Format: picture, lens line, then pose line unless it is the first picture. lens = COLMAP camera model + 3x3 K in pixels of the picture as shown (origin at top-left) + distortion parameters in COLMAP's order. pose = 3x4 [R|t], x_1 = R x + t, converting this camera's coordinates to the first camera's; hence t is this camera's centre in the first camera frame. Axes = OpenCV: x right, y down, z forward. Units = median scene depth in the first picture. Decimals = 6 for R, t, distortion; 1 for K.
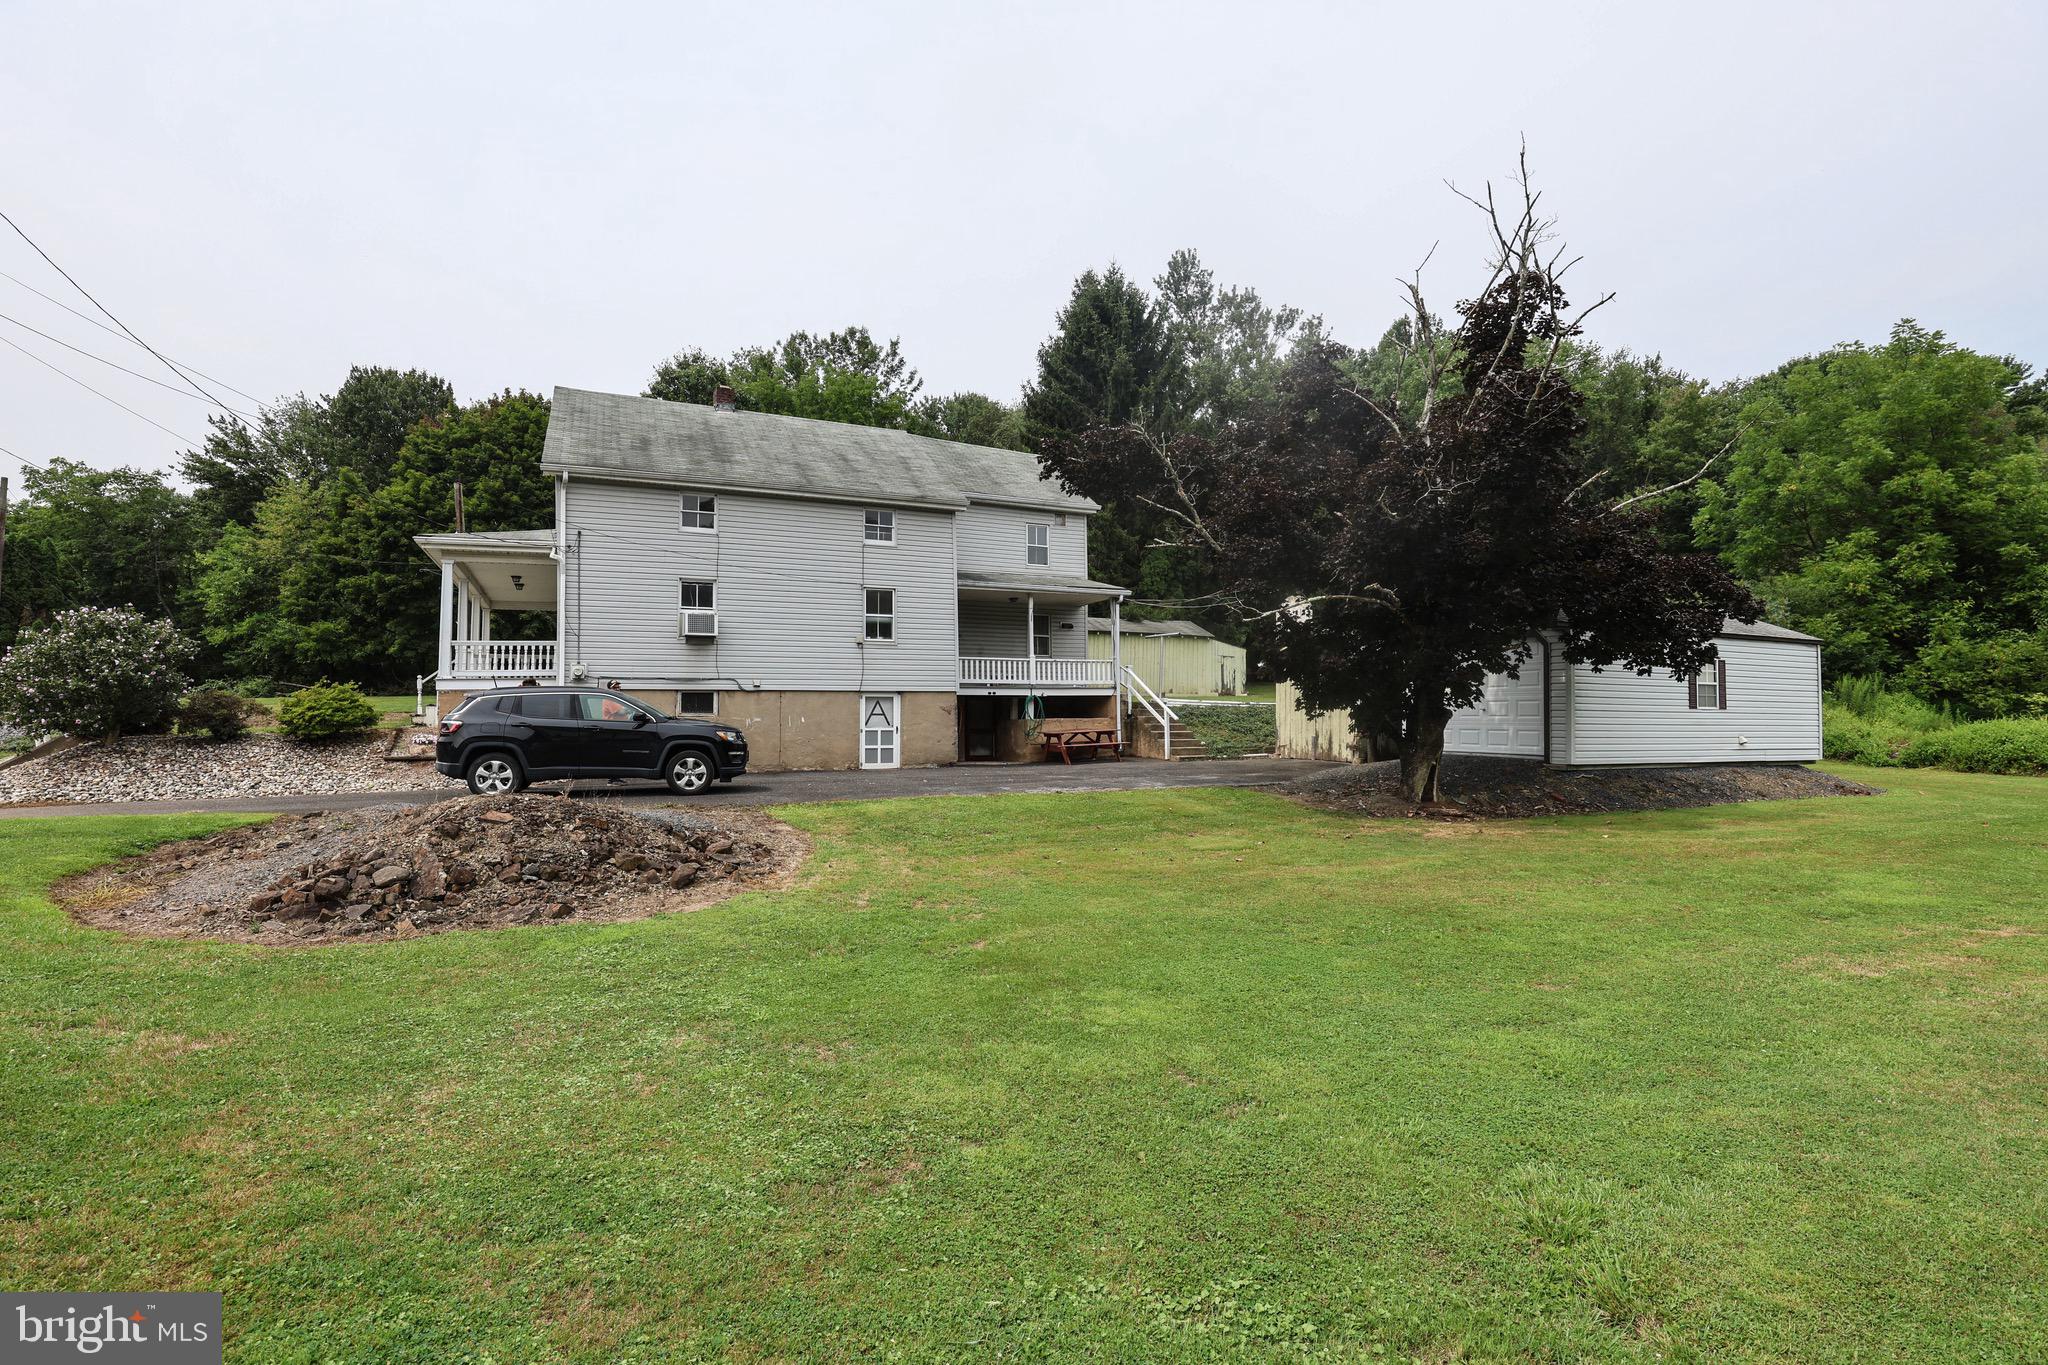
lens RADIAL K [[945.8, 0, 1019.2], [0, 945.8, 676.7], [0, 0, 1]] dist [-0.024010, 0.000492]
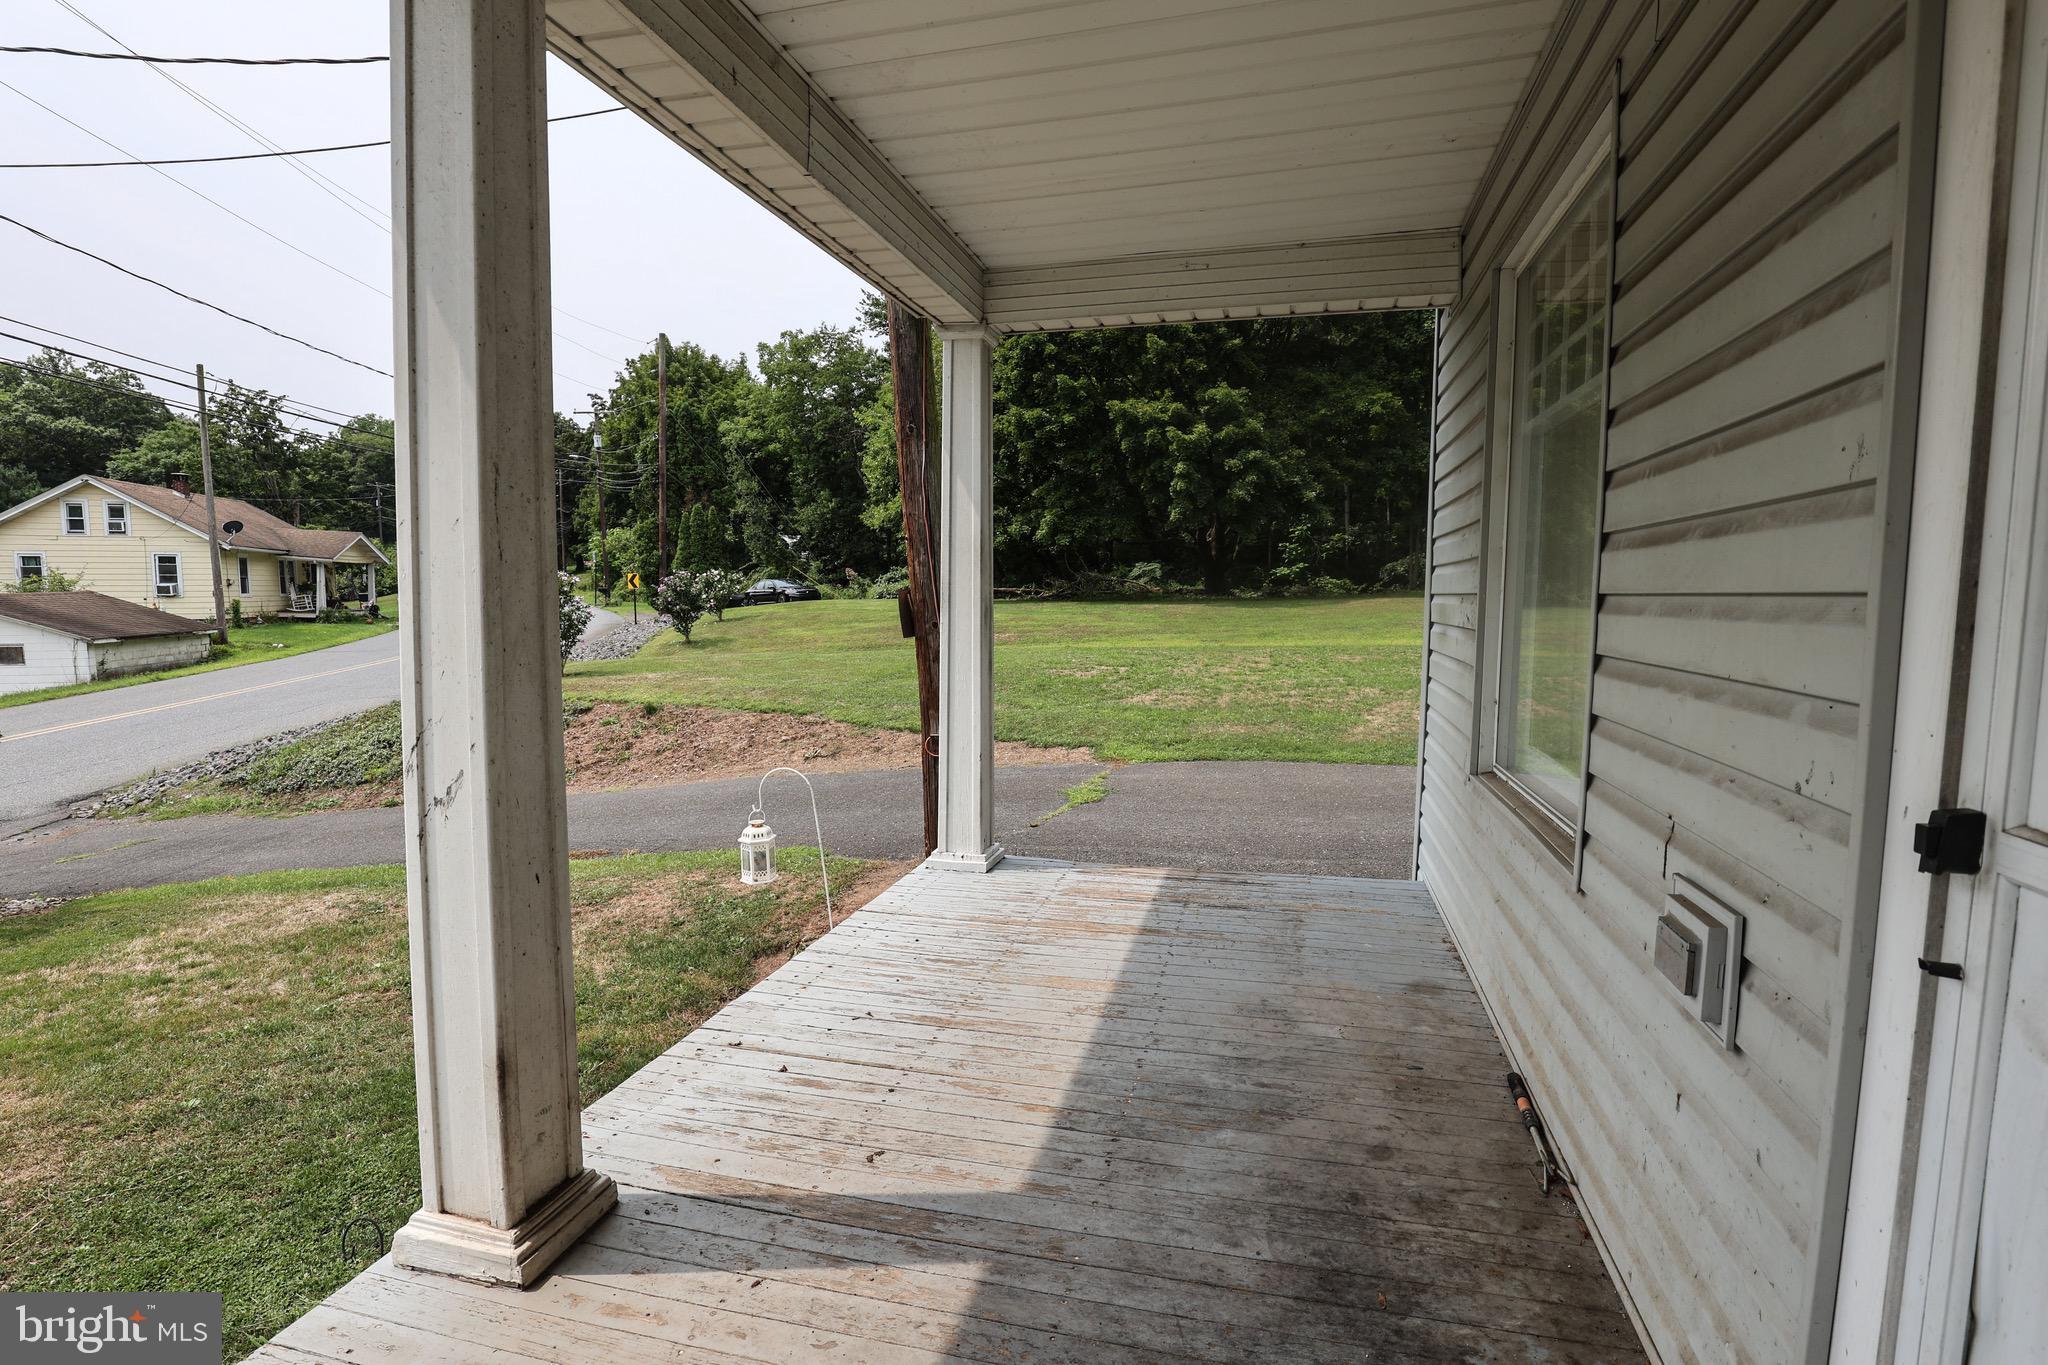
lens RADIAL K [[945.8, 0, 1019.2], [0, 945.8, 676.7], [0, 0, 1]] dist [-0.024010, 0.000492]
pose [[0.755298, 0.084569, -0.649902, -0.260246], [0.008660, 0.990265, 0.138924, -0.021688], [0.655324, -0.110557, 0.747213, 0.505462]]
